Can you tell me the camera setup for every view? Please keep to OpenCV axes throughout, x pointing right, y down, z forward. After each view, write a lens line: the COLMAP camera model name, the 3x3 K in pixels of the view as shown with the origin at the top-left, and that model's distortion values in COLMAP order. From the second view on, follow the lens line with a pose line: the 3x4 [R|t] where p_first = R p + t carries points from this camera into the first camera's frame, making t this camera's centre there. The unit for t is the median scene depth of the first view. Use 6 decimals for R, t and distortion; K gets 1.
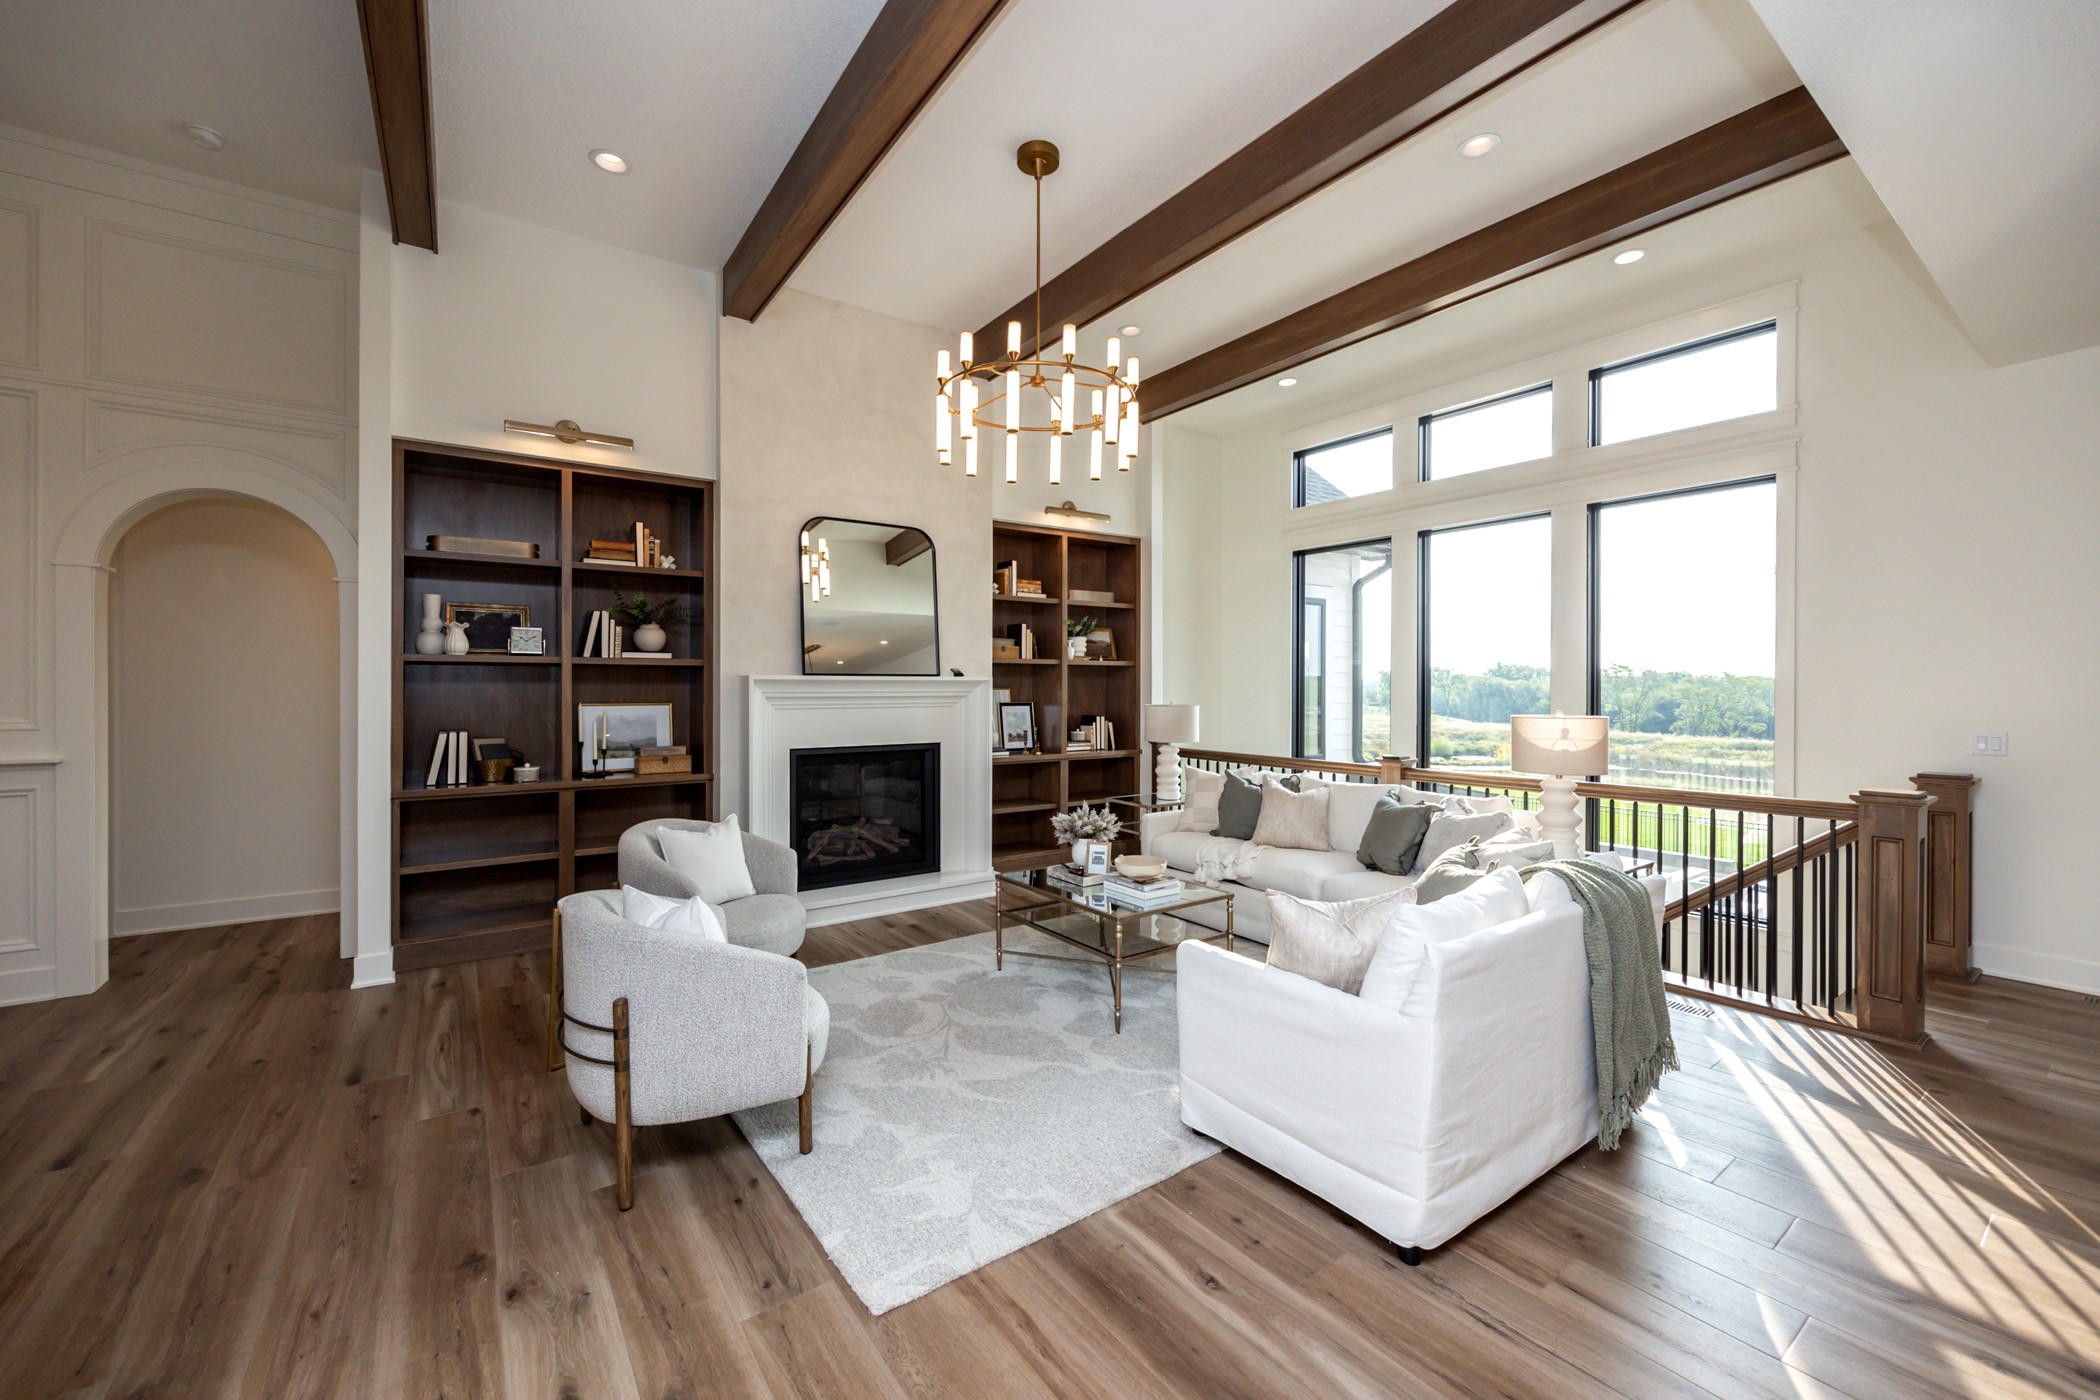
lens RADIAL K [[806.2, 0, 1041.2], [0, 806.2, 690.6], [0, 0, 1]] dist [0.001951, 0.000403]
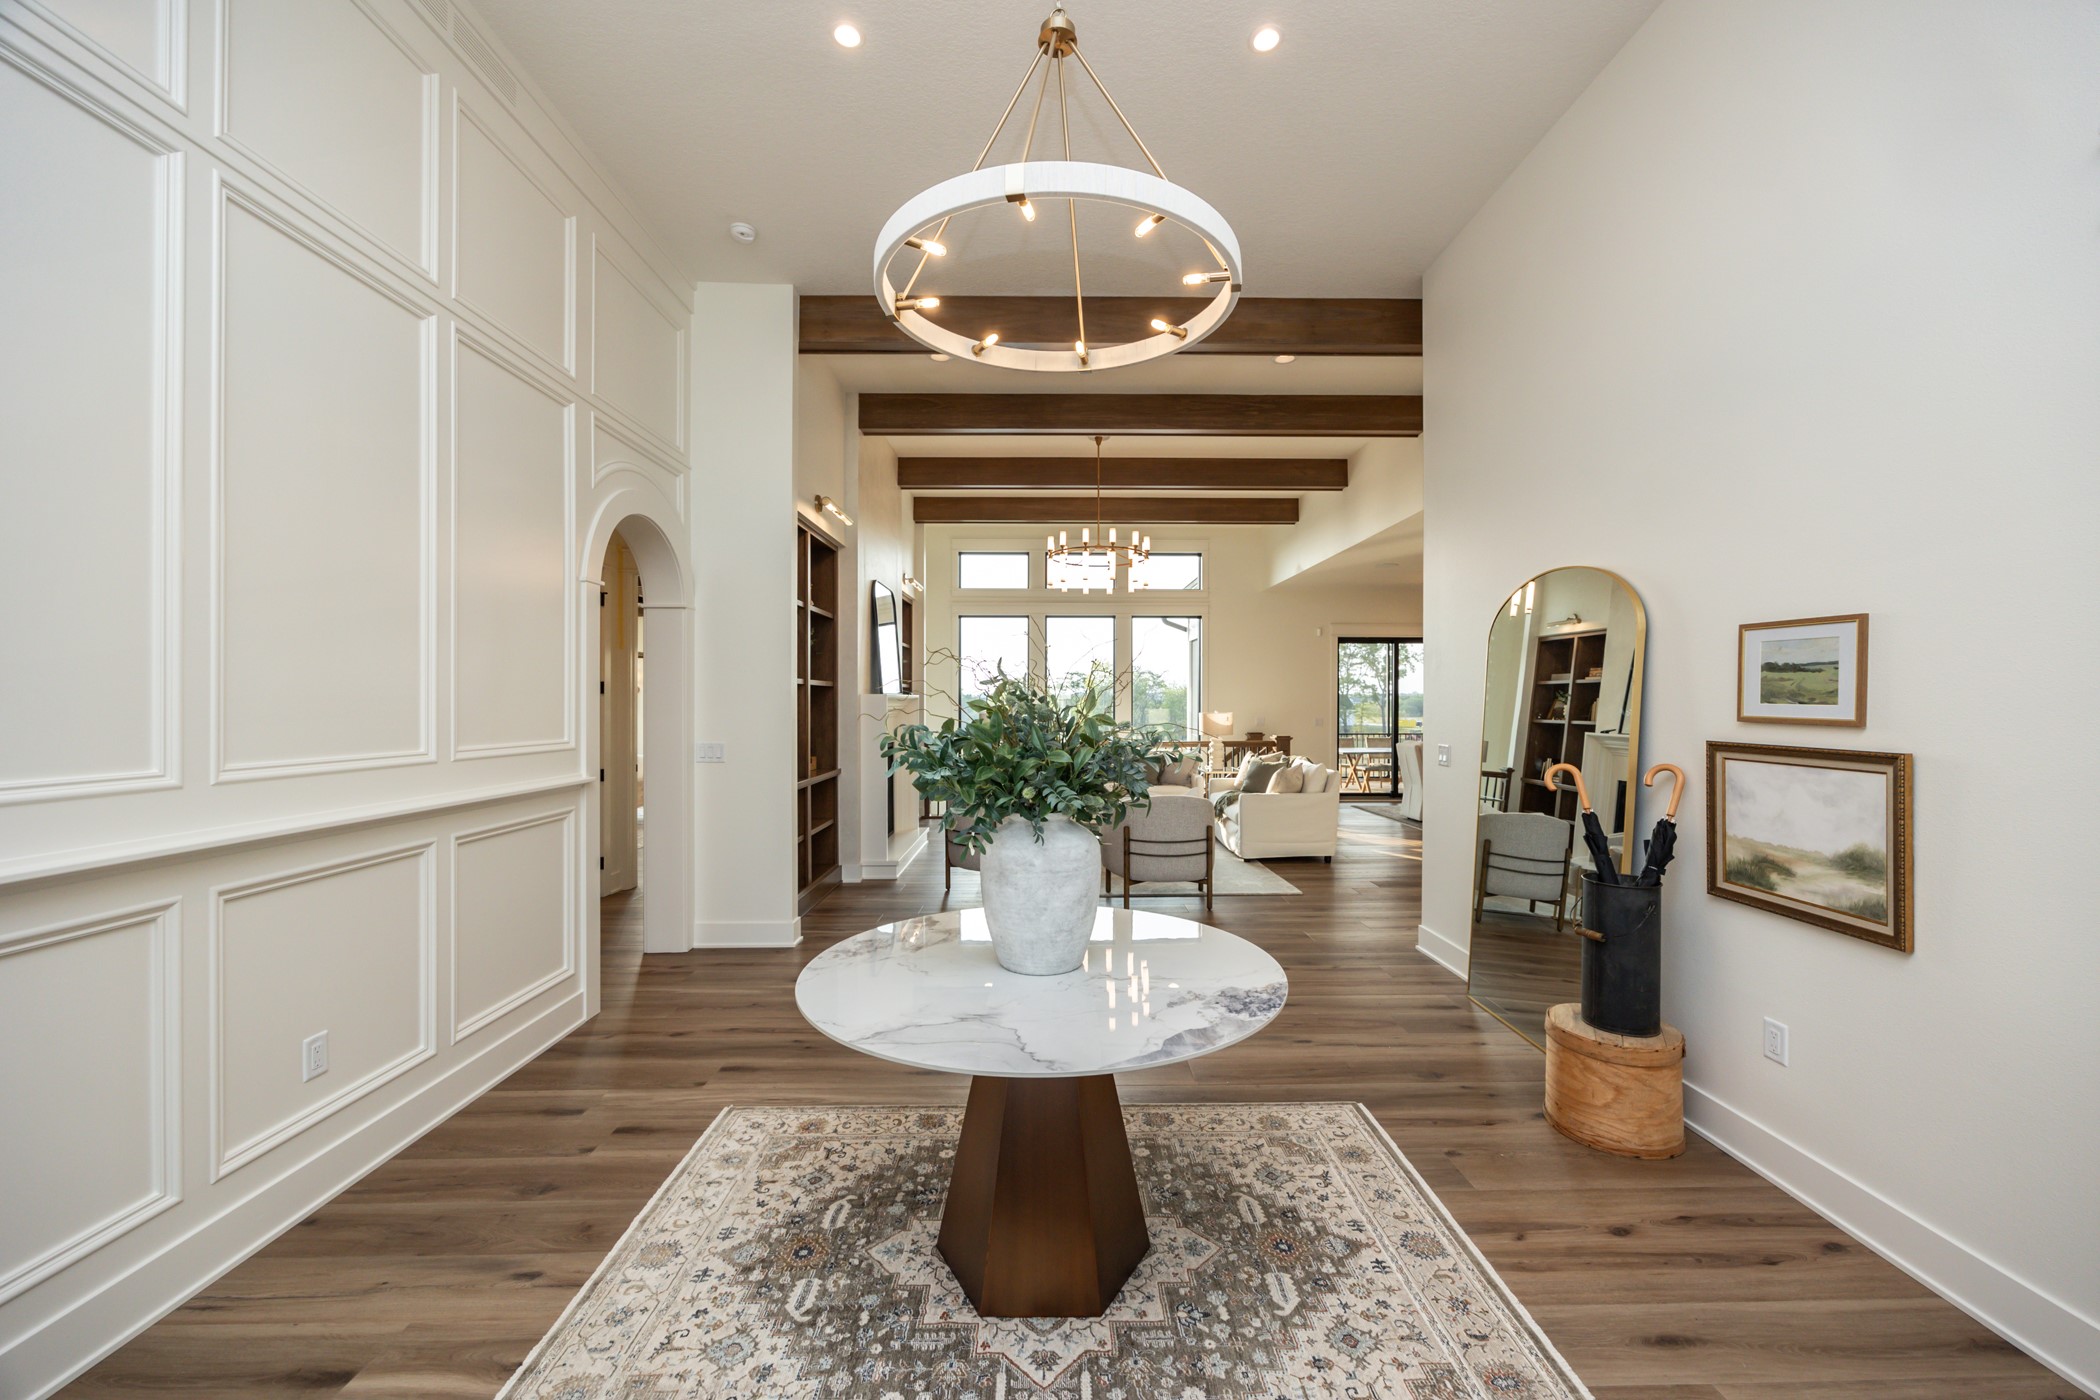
lens RADIAL K [[806.2, 0, 1052.4], [0, 806.2, 698.5], [0, 0, 1]] dist [0.001951, 0.000403]
pose [[0.593382, -0.004412, 0.804909, -1.359611], [0.004104, 0.999989, 0.002456, -0.028611], [-0.804910, 0.001846, 0.593394, -0.097922]]
